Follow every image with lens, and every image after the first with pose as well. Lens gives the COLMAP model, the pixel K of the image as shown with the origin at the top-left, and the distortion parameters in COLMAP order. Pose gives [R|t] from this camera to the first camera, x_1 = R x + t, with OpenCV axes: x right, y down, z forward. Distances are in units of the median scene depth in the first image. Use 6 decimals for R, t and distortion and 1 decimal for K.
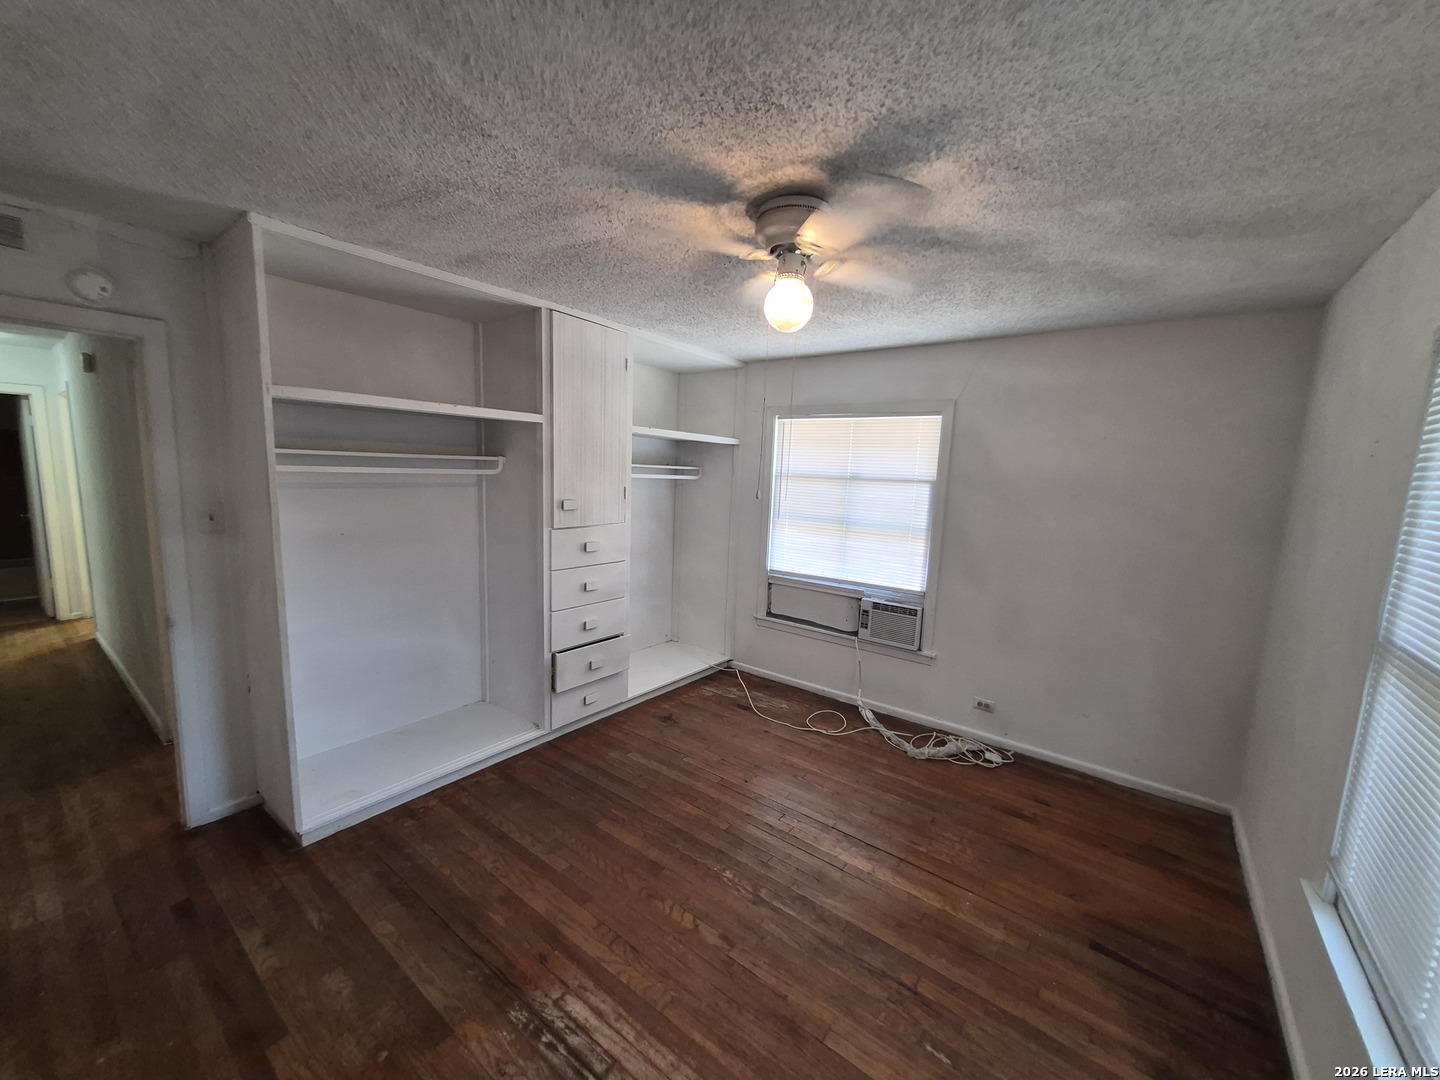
lens RADIAL K [[566.3, 0, 709.8], [0, 566.3, 545.1], [0, 0, 1]] dist [0.012765, -0.002747]
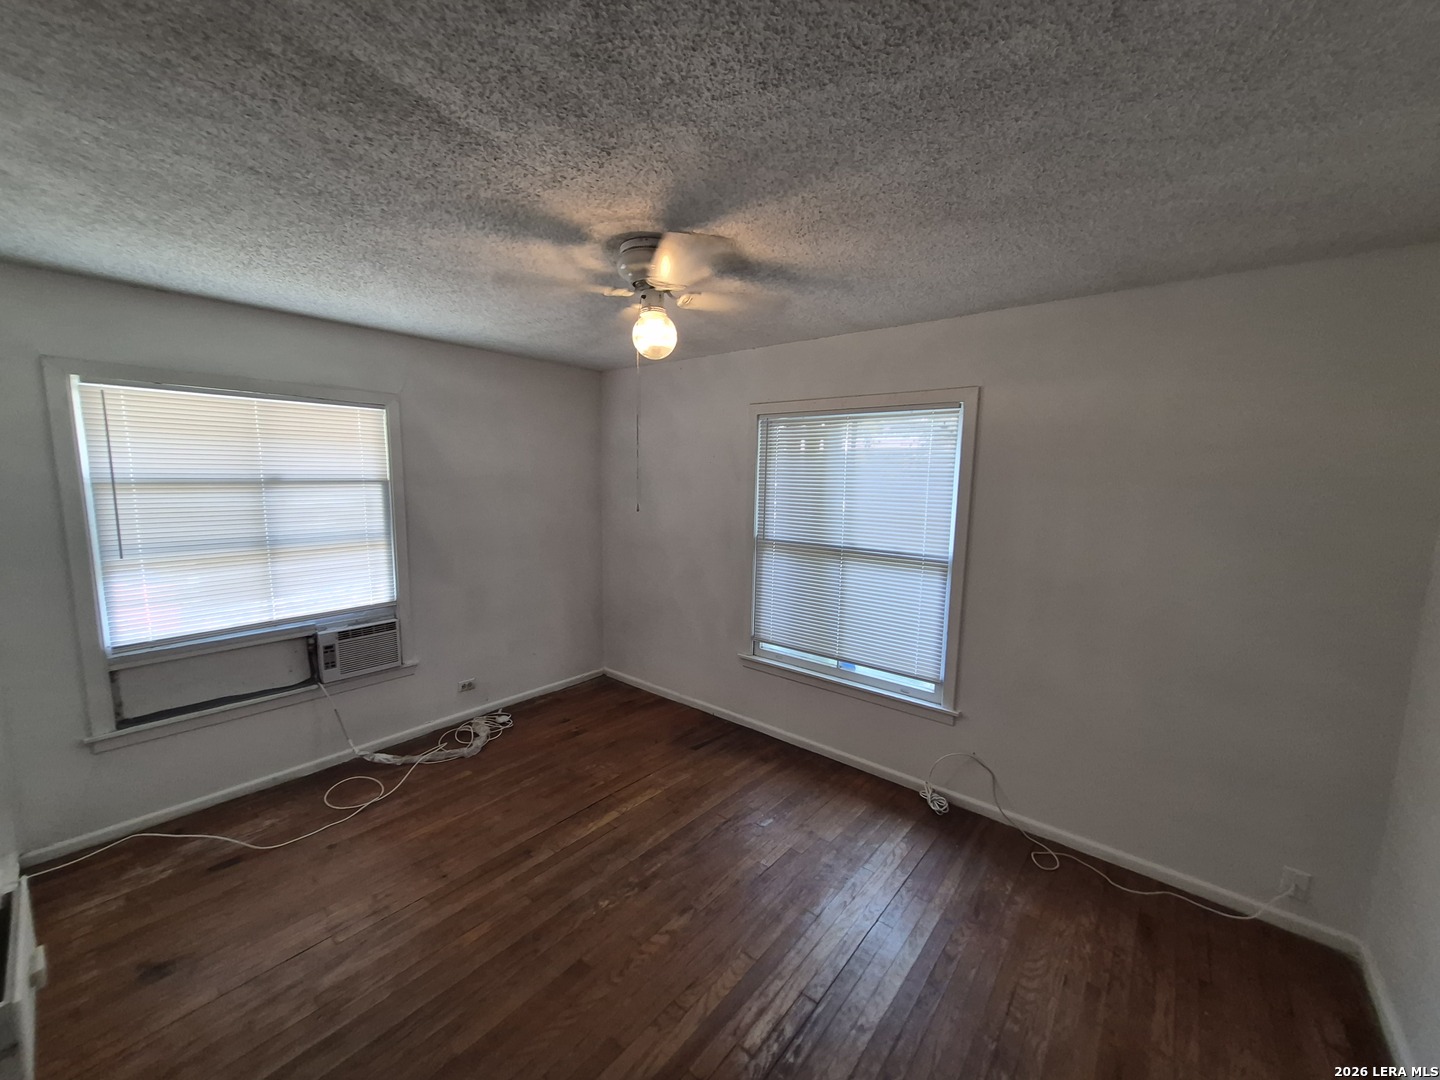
lens RADIAL K [[566.3, 0, 709.8], [0, 566.3, 545.1], [0, 0, 1]] dist [0.012765, -0.002747]
pose [[0.040199, -0.161261, 0.986093, -0.619230], [0.121666, 0.980337, 0.155360, -0.109330], [-0.991757, 0.113728, 0.059028, 0.529985]]
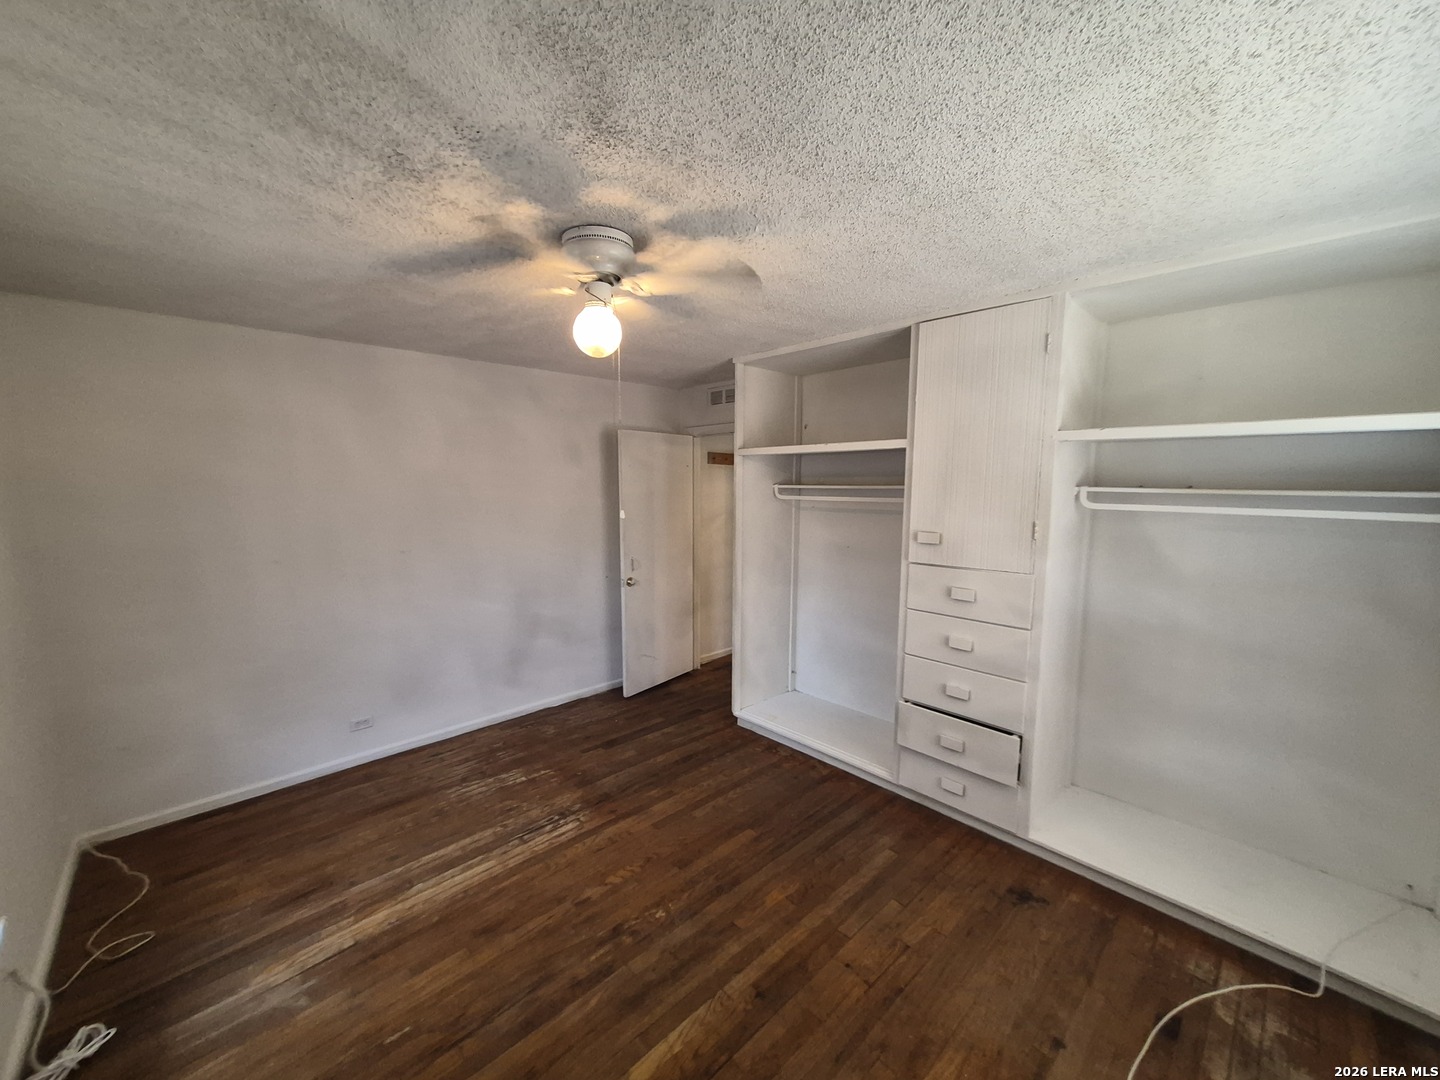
lens RADIAL K [[566.3, 0, 709.8], [0, 566.3, 545.1], [0, 0, 1]] dist [0.012765, -0.002747]
pose [[-0.157323, 0.074220, -0.984754, 0.695392], [-0.143178, 0.984922, 0.097107, -0.102582], [0.977113, 0.156272, -0.144324, 0.854213]]
